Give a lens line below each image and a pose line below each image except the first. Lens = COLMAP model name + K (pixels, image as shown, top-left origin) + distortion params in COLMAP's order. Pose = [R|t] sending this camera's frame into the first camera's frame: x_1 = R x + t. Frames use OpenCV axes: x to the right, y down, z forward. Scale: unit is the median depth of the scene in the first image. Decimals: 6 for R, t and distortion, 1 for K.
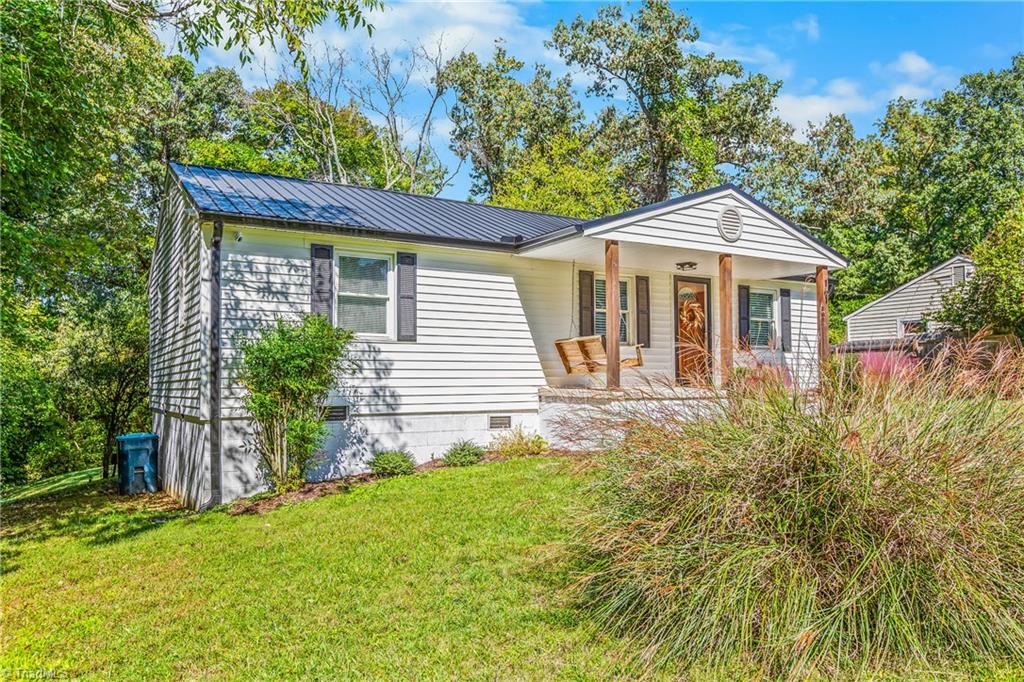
lens RADIAL K [[723.4, 0, 512.0], [0, 723.4, 341.0], [0, 0, 1]] dist [0.010515, 0.001599]
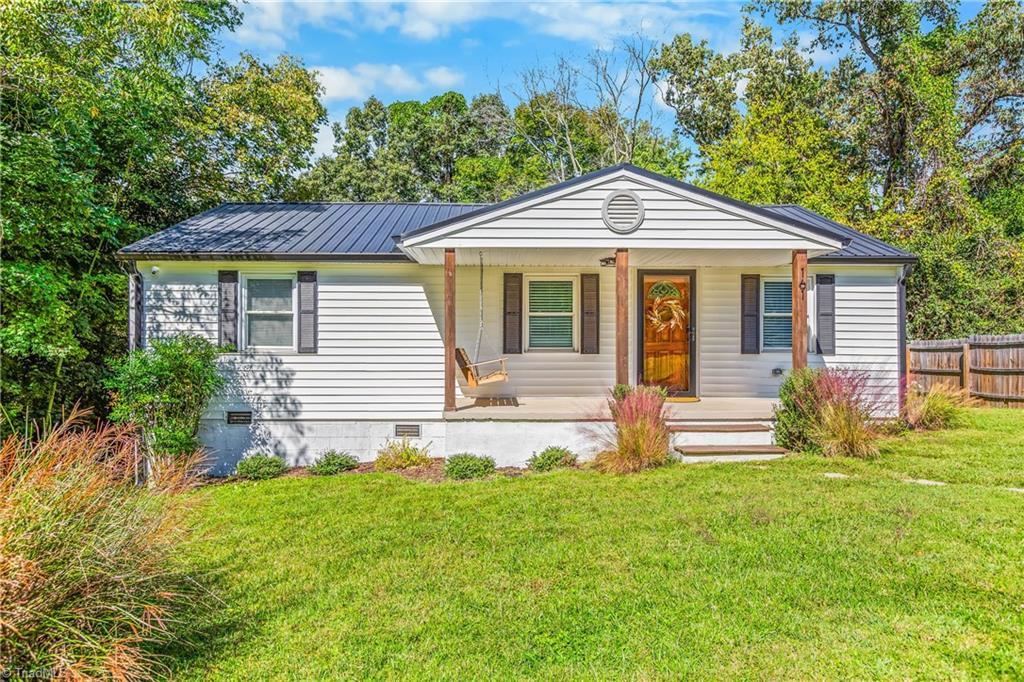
lens RADIAL K [[633.0, 0, 512.0], [0, 633.0, 341.0], [0, 0, 1]] dist [-0.000080, -0.000847]
pose [[0.870071, 0.002438, -0.492920, 0.601232], [0.022756, 0.998723, 0.045106, -0.054861], [0.492400, -0.050463, 0.868905, 0.332437]]
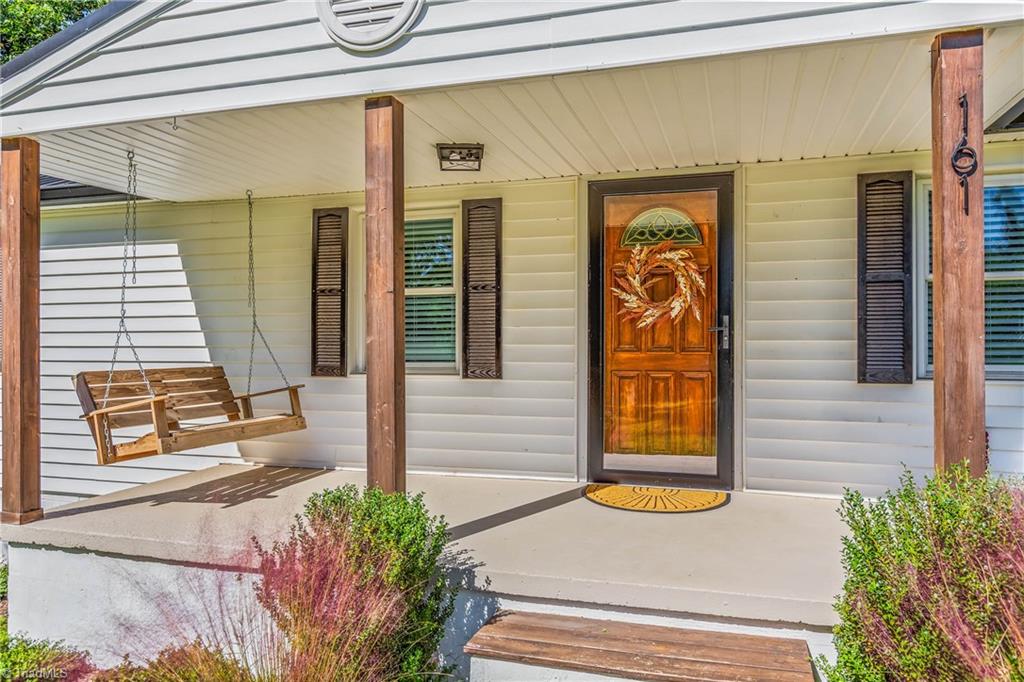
lens RADIAL K [[738.5, 0, 512.0], [0, 738.5, 341.0], [0, 0, 1]] dist [0.039786, 0.000110]
pose [[0.671055, 0.001655, -0.741406, 0.616915], [0.042650, 0.998255, 0.040831, -0.034082], [0.740180, -0.059020, 0.669814, 0.913915]]
